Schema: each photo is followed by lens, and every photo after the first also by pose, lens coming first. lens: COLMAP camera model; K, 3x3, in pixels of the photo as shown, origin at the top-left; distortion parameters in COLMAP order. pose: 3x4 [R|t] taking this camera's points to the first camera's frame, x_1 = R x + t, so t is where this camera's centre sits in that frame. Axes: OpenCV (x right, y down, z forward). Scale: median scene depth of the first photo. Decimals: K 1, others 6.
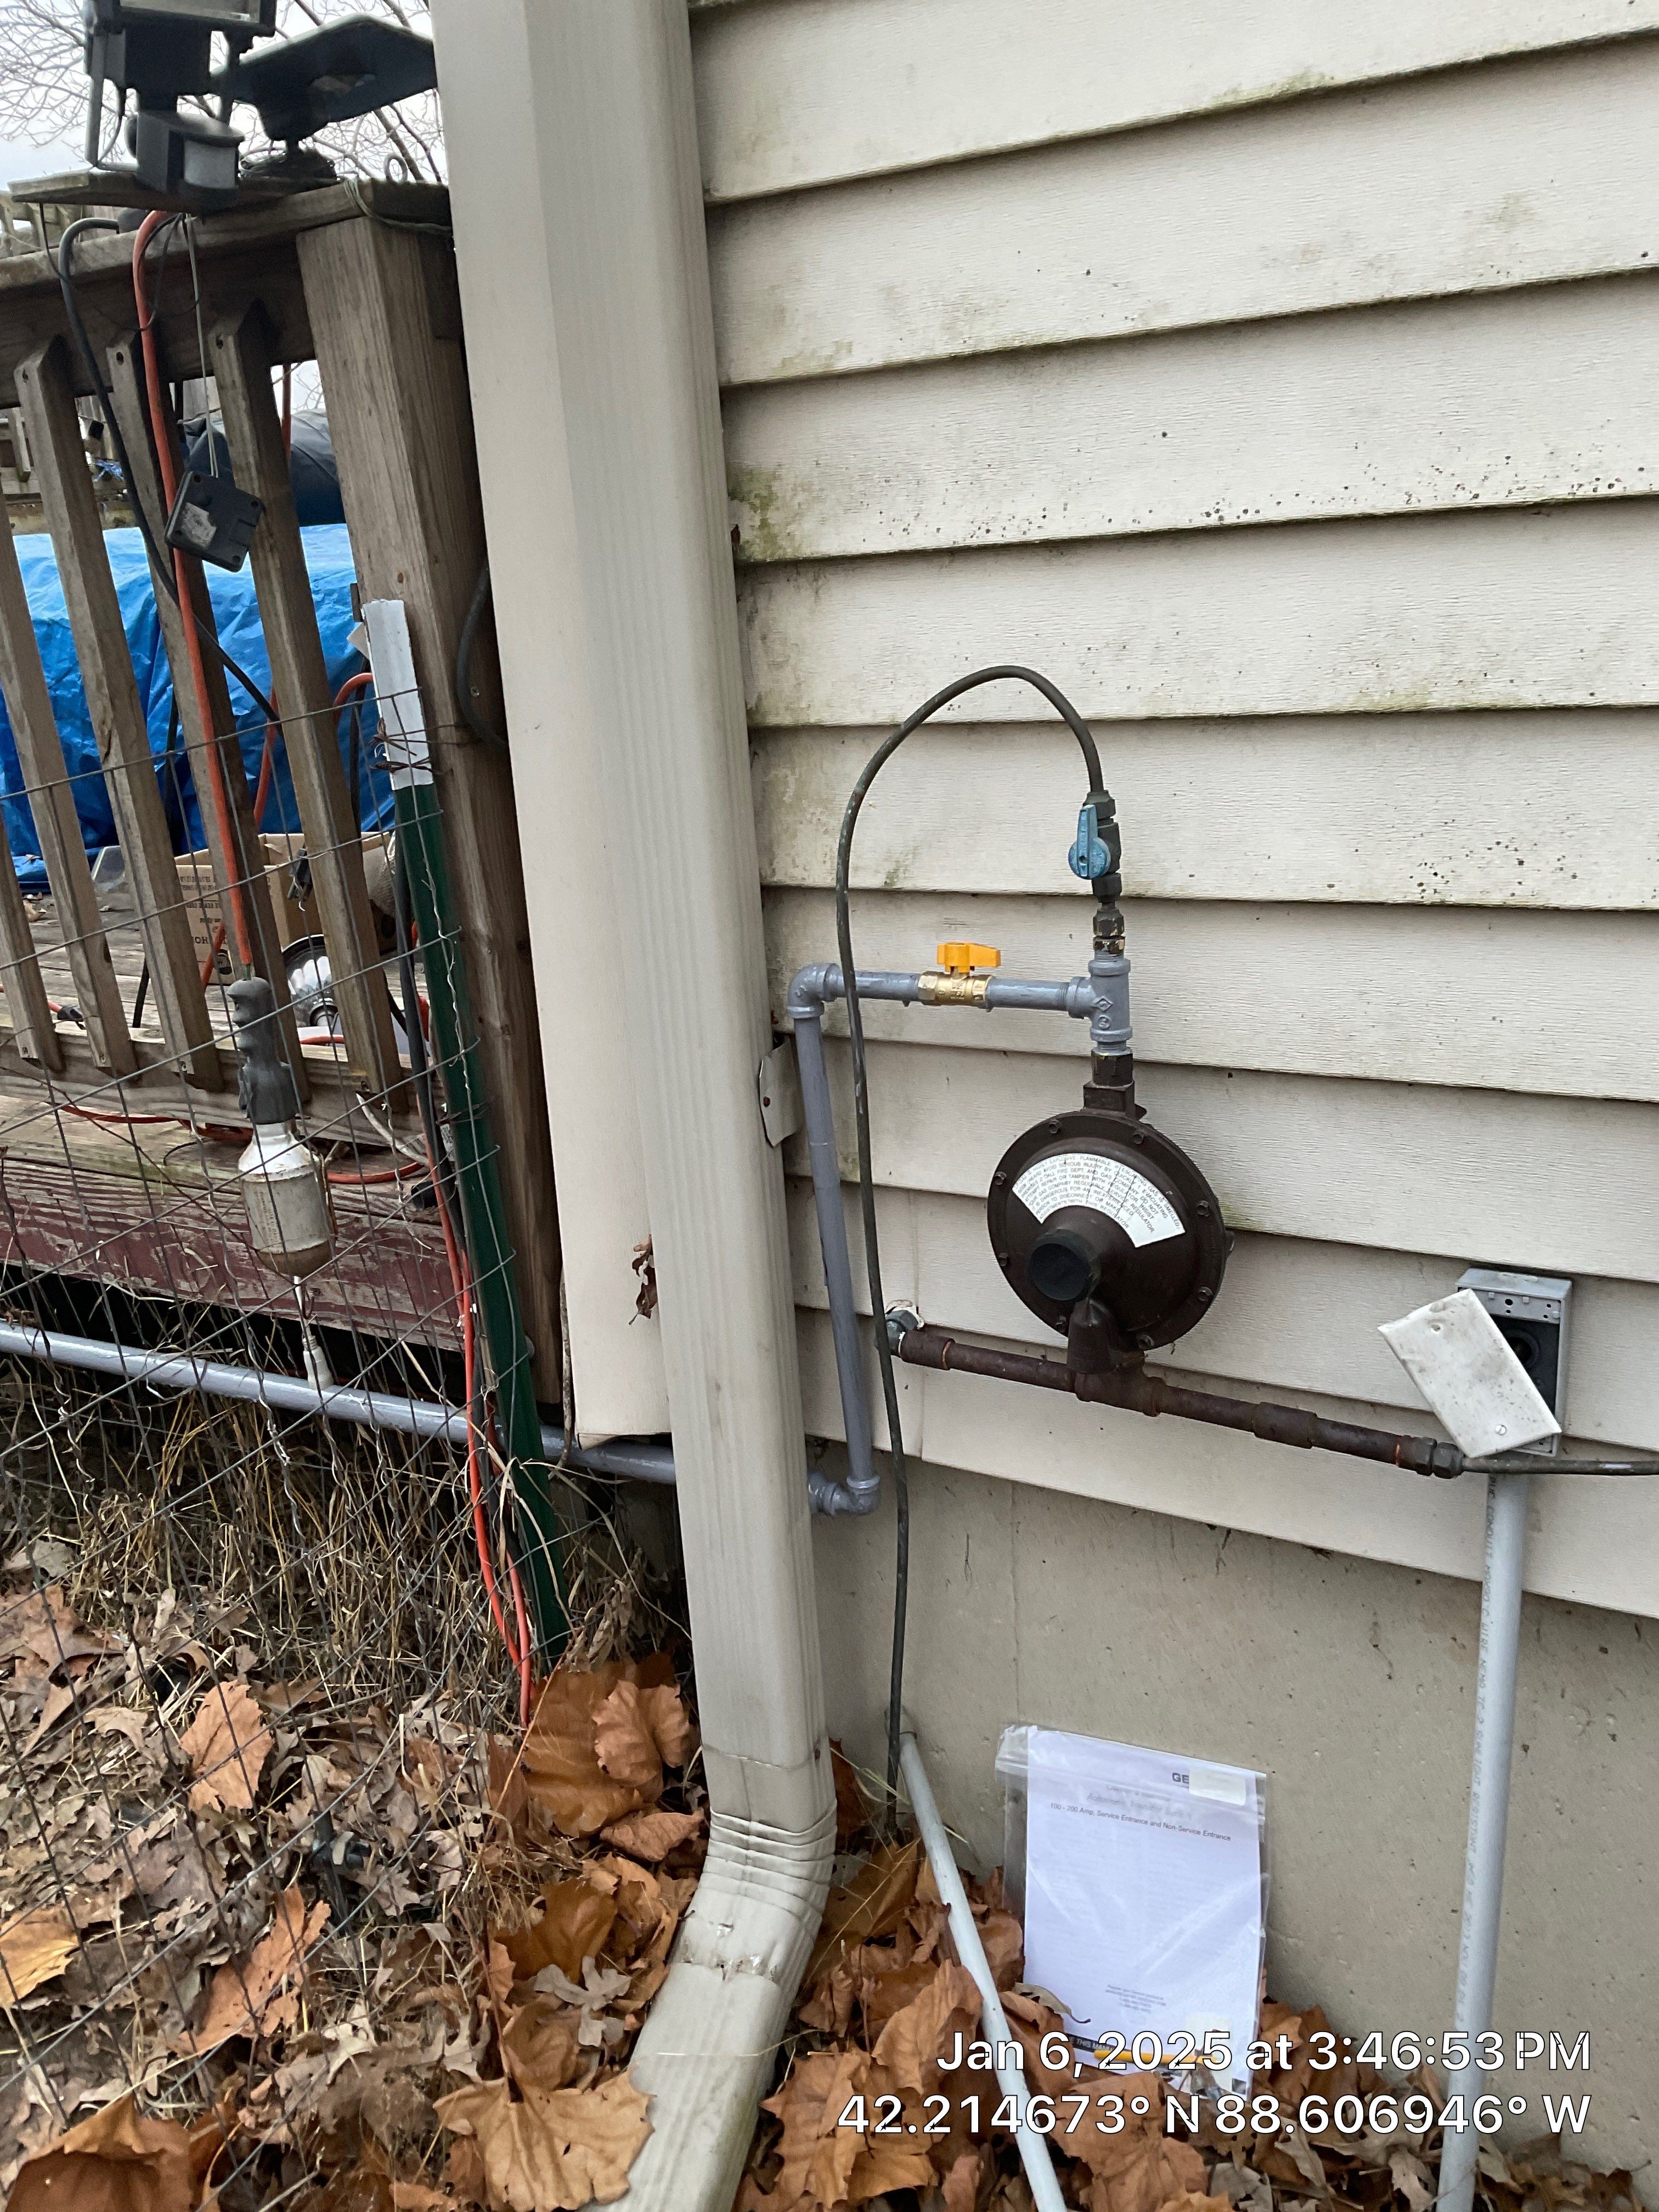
lens RADIAL K [[1798.5, 0, 845.0], [0, 1798.5, 1099.8], [0, 0, 1]] dist [0.015042, -0.025553]
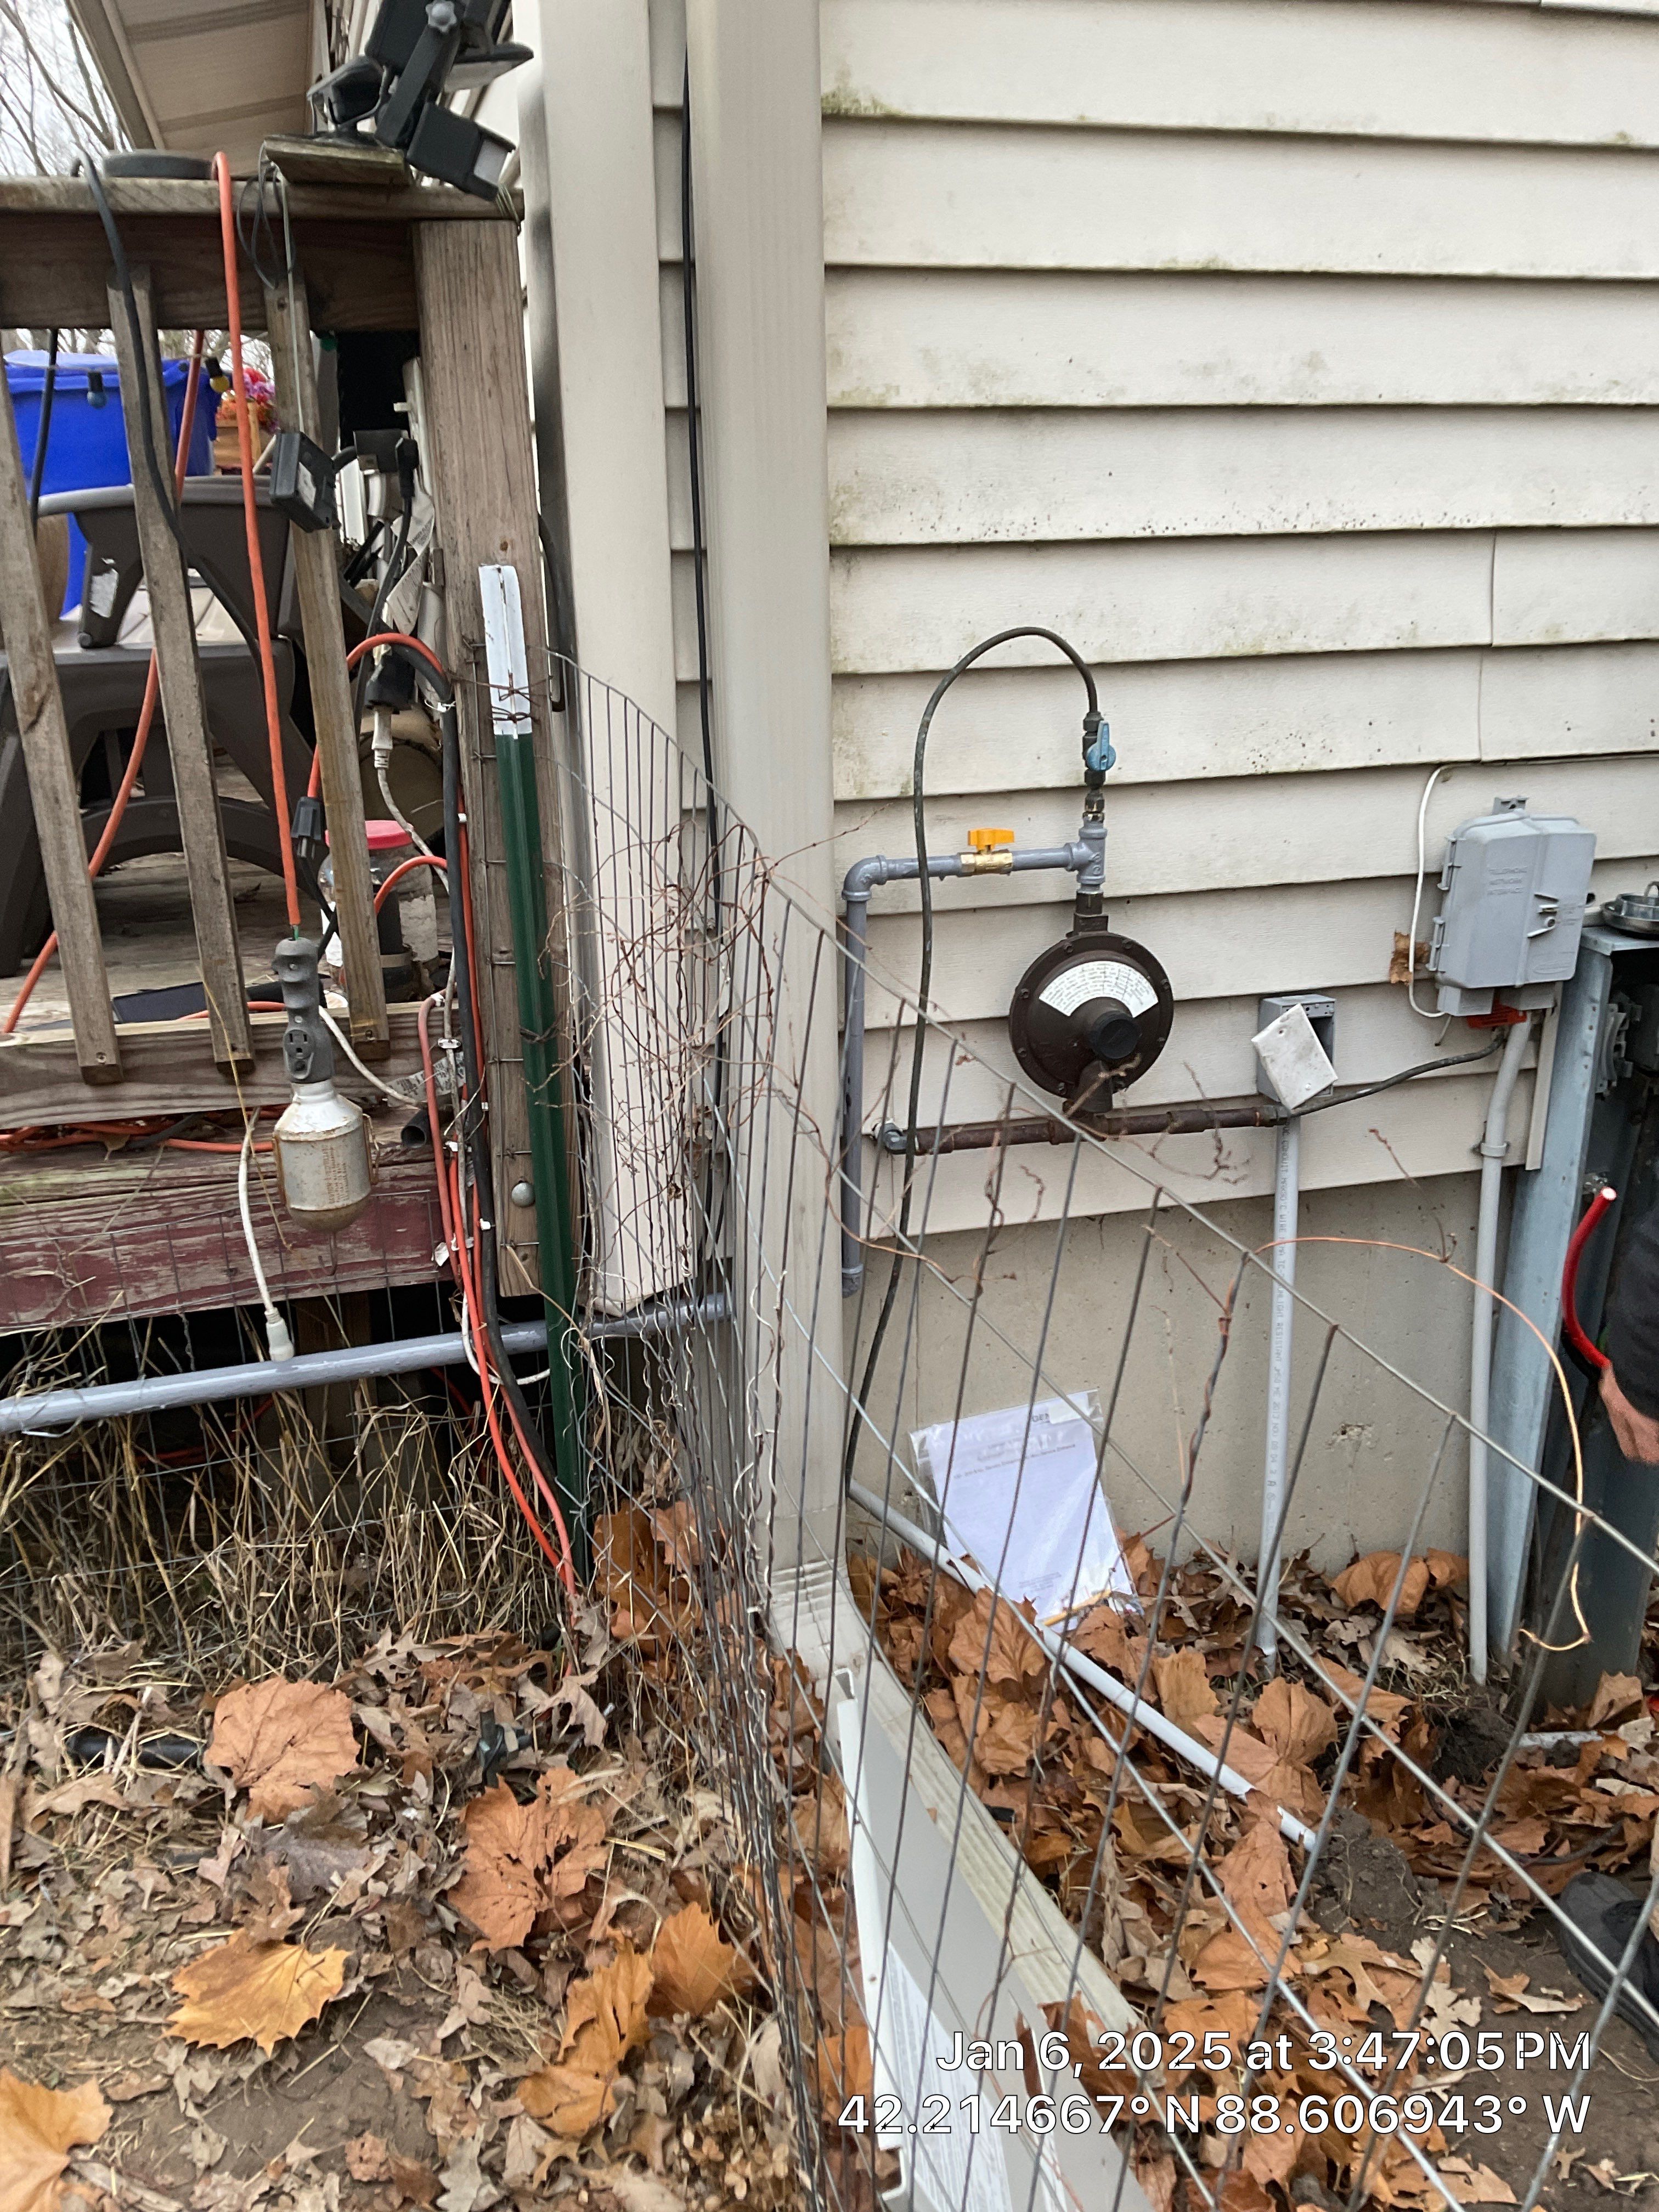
lens RADIAL K [[1811.6, 0, 821.4], [0, 1811.6, 1101.5], [0, 0, 1]] dist [0.068478, -0.111246]
pose [[0.709391, -0.169061, 0.684239, -1.079428], [0.168984, 0.983287, 0.067754, 0.004136], [-0.684258, 0.067562, 0.726103, 0.084184]]
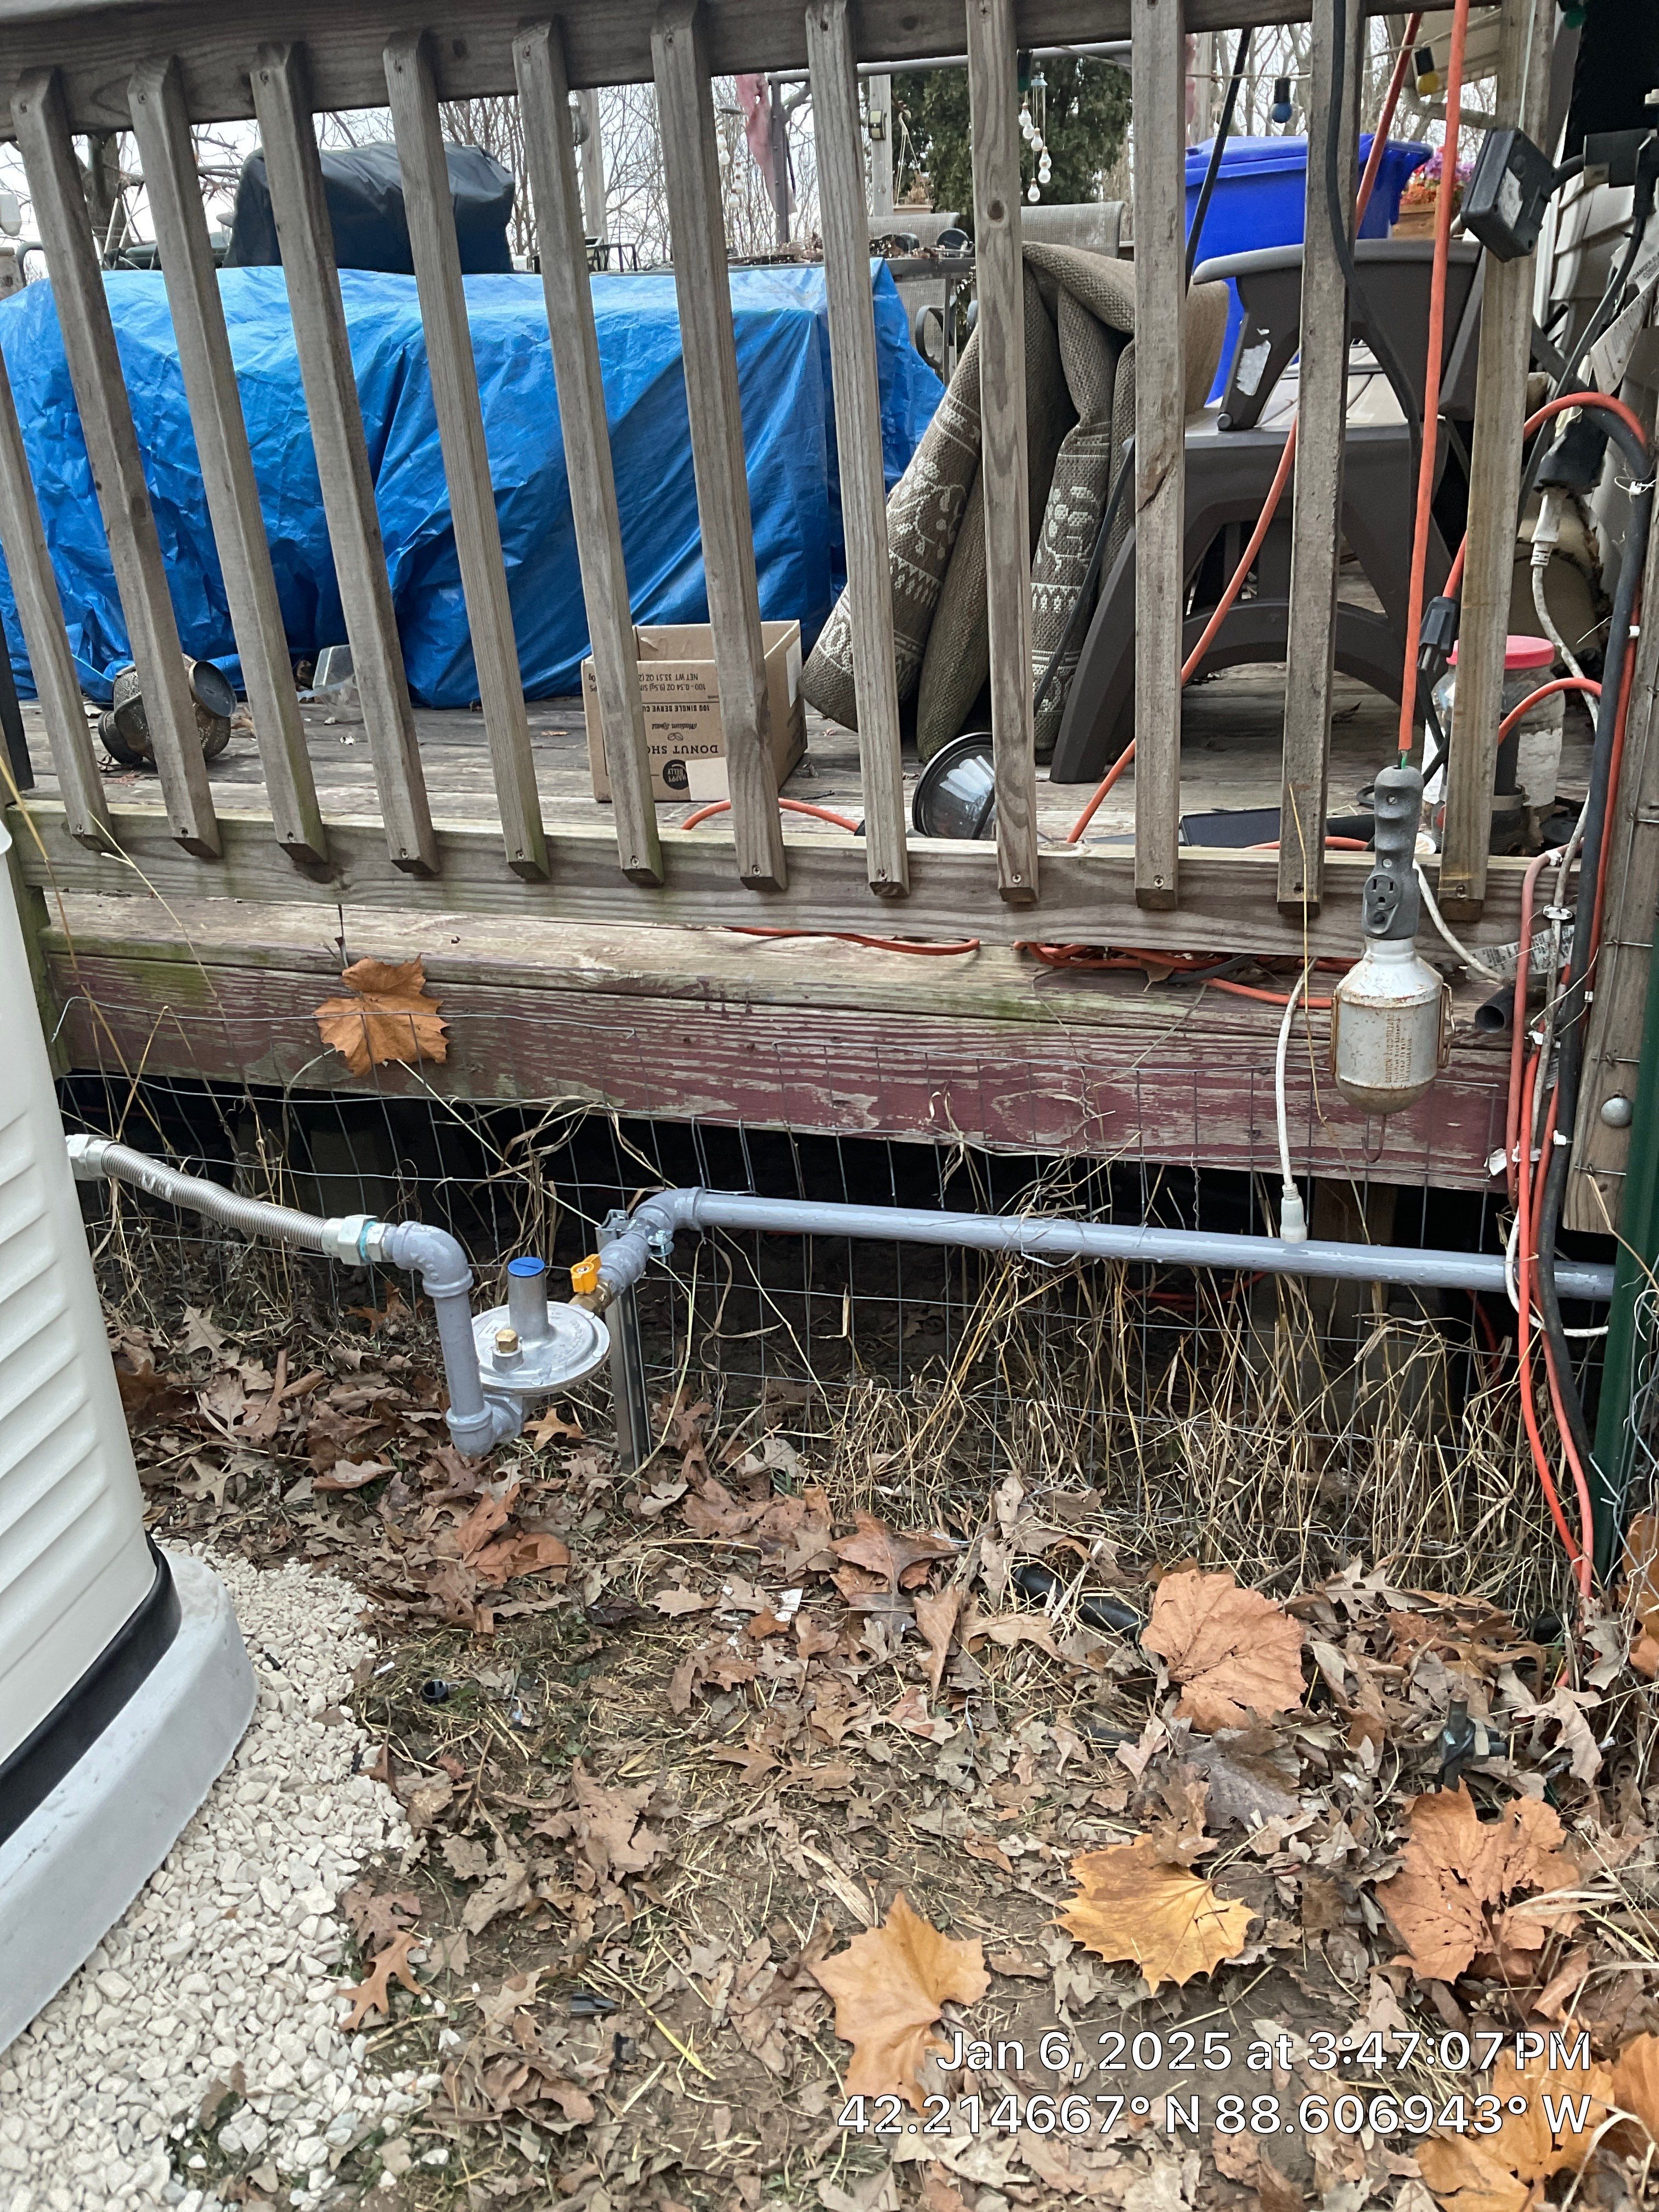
lens RADIAL K [[1811.6, 0, 814.7], [0, 1811.6, 1097.8], [0, 0, 1]] dist [0.068478, -0.111246]
pose [[0.980202, -0.058947, 0.189022, -0.996765], [0.040911, 0.994351, 0.097941, -0.010097], [-0.193727, -0.088269, 0.977076, 0.257409]]
